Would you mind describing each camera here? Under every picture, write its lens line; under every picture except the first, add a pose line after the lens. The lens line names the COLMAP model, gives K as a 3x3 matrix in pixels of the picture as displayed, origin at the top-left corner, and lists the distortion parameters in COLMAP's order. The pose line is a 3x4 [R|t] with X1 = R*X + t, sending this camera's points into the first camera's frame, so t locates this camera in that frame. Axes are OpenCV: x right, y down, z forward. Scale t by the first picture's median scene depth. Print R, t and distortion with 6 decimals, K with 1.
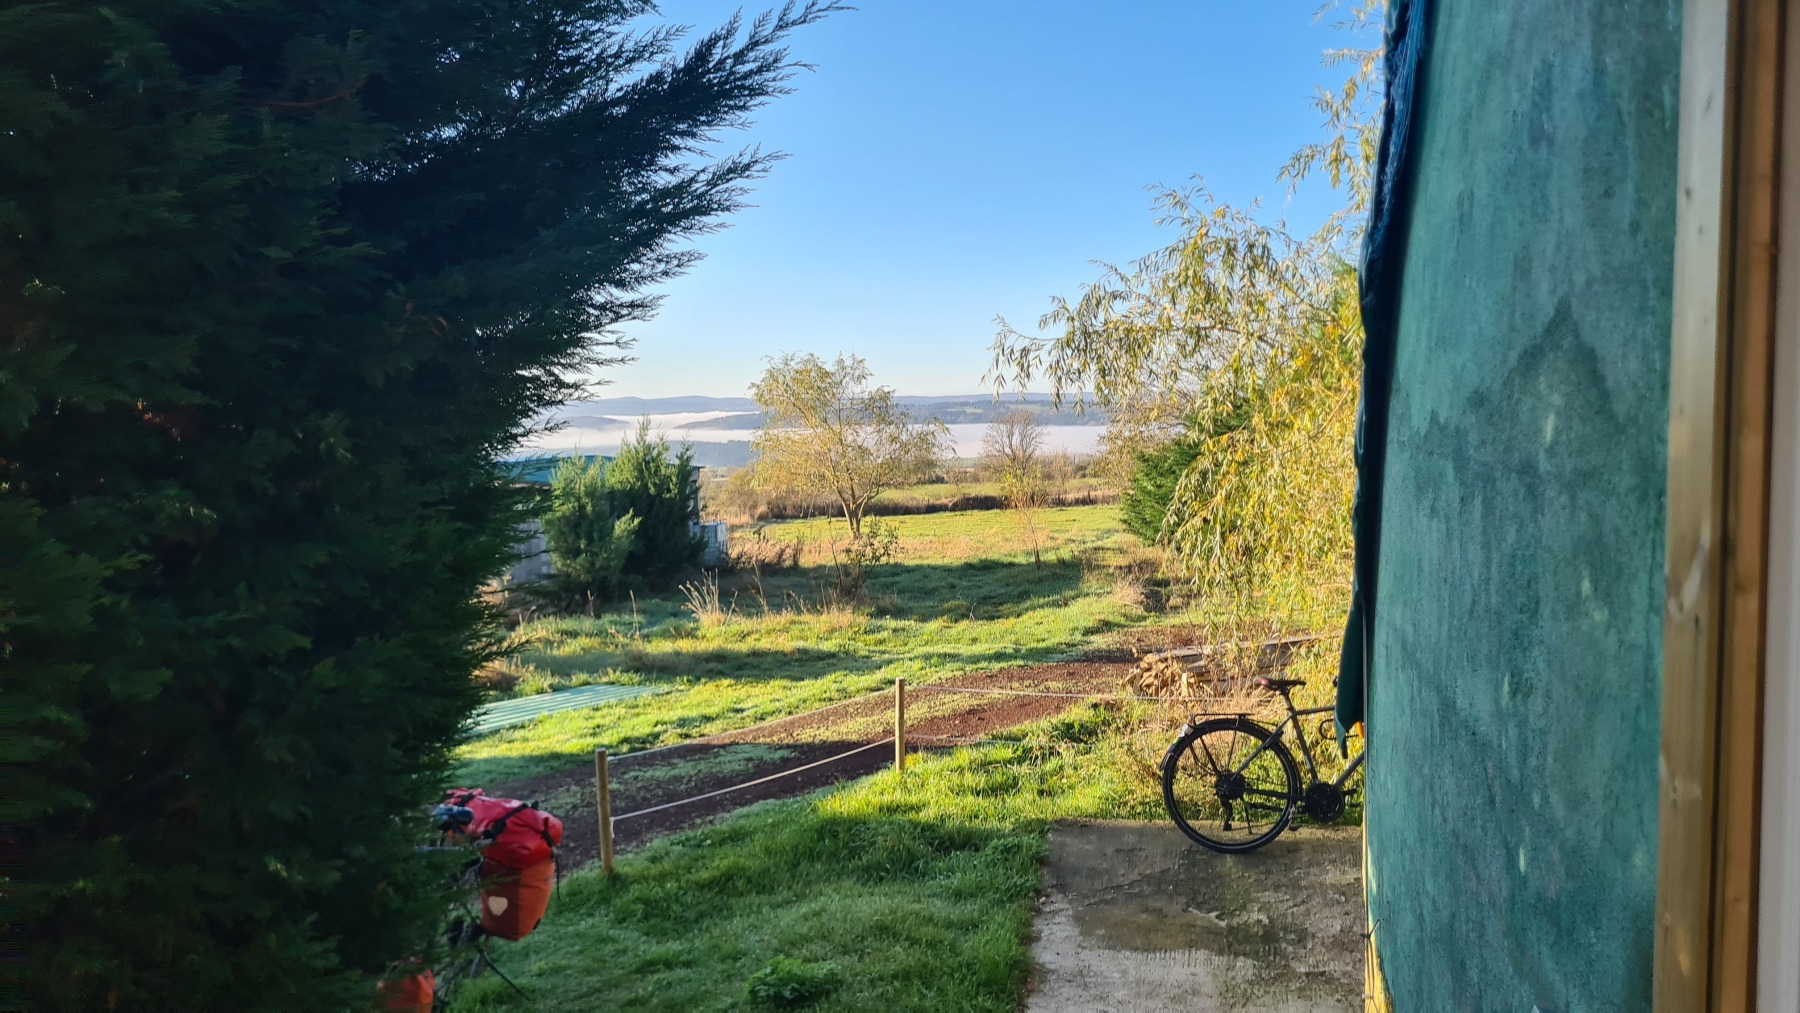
lens RADIAL K [[1382.6, 0, 900.0], [0, 1382.6, 506.5], [0, 0, 1]] dist [0.037720, -0.002484]
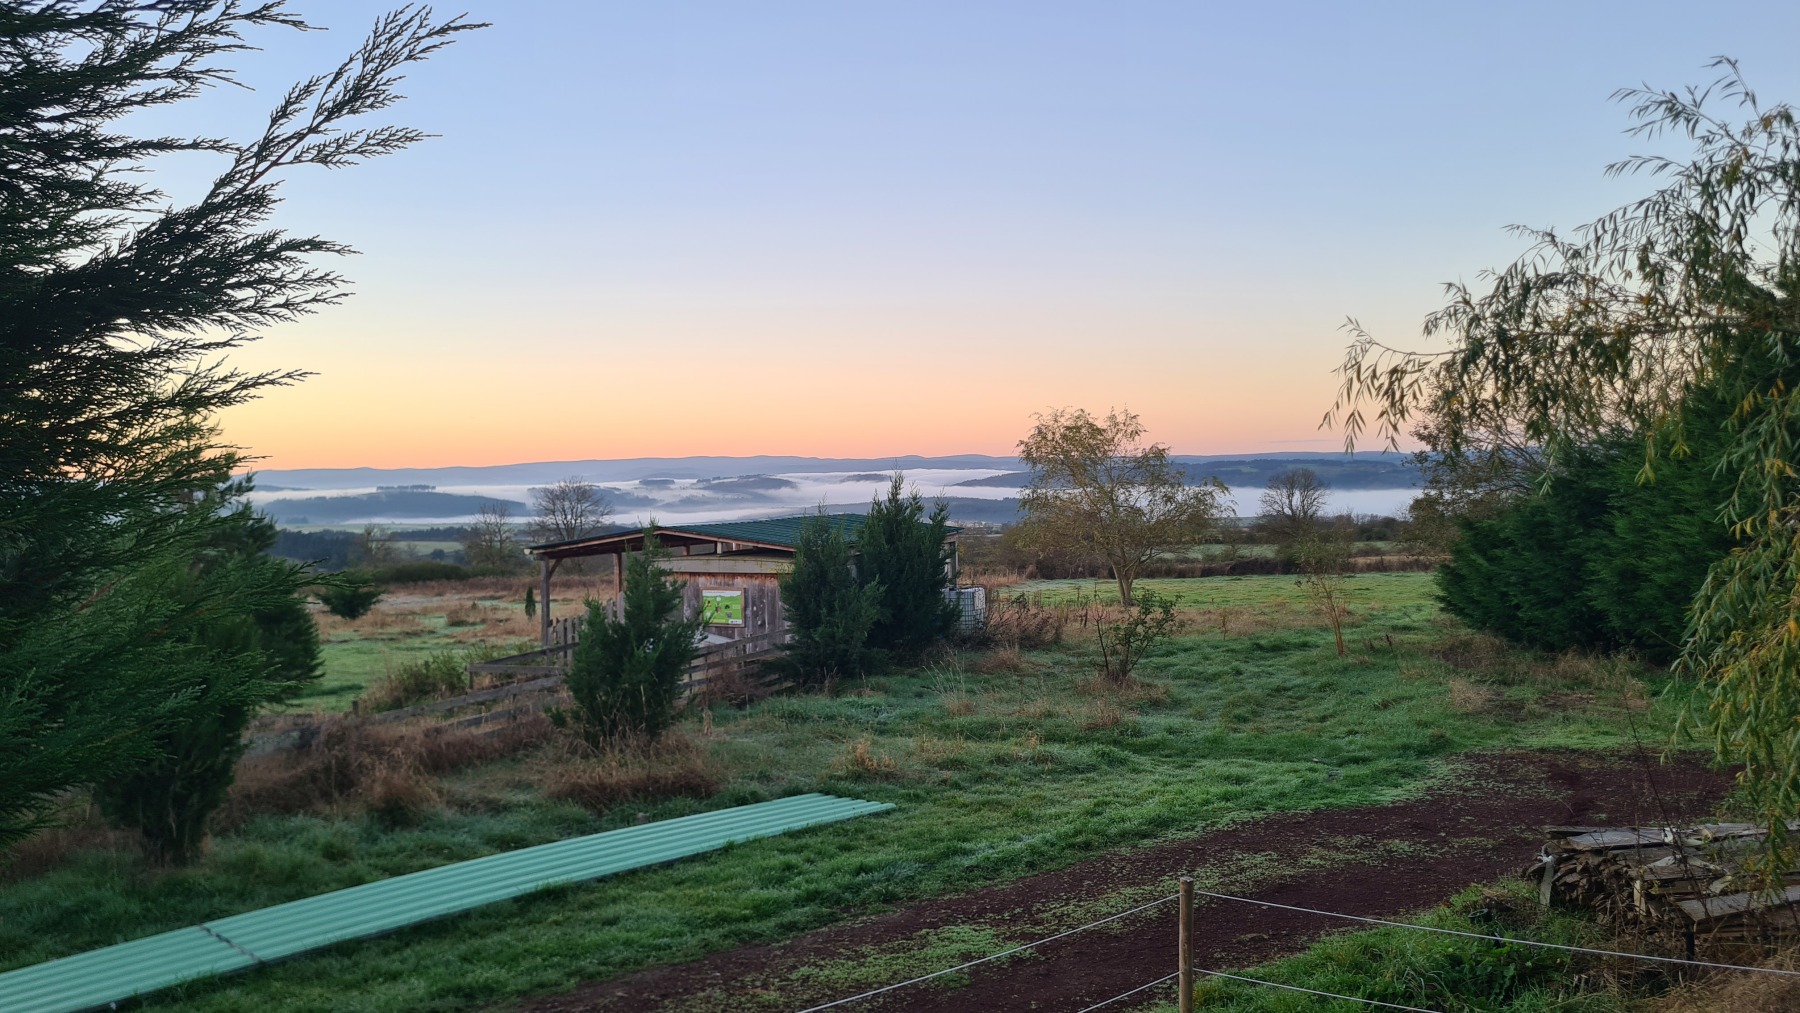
lens RADIAL K [[1351.4, 0, 900.0], [0, 1351.4, 506.5], [0, 0, 1]] dist [0.032147, -0.005788]
pose [[0.980125, 0.009825, -0.198138, -0.002663], [-0.018052, 0.999046, -0.039761, -0.008709], [0.197558, 0.042547, 0.979367, 0.132010]]
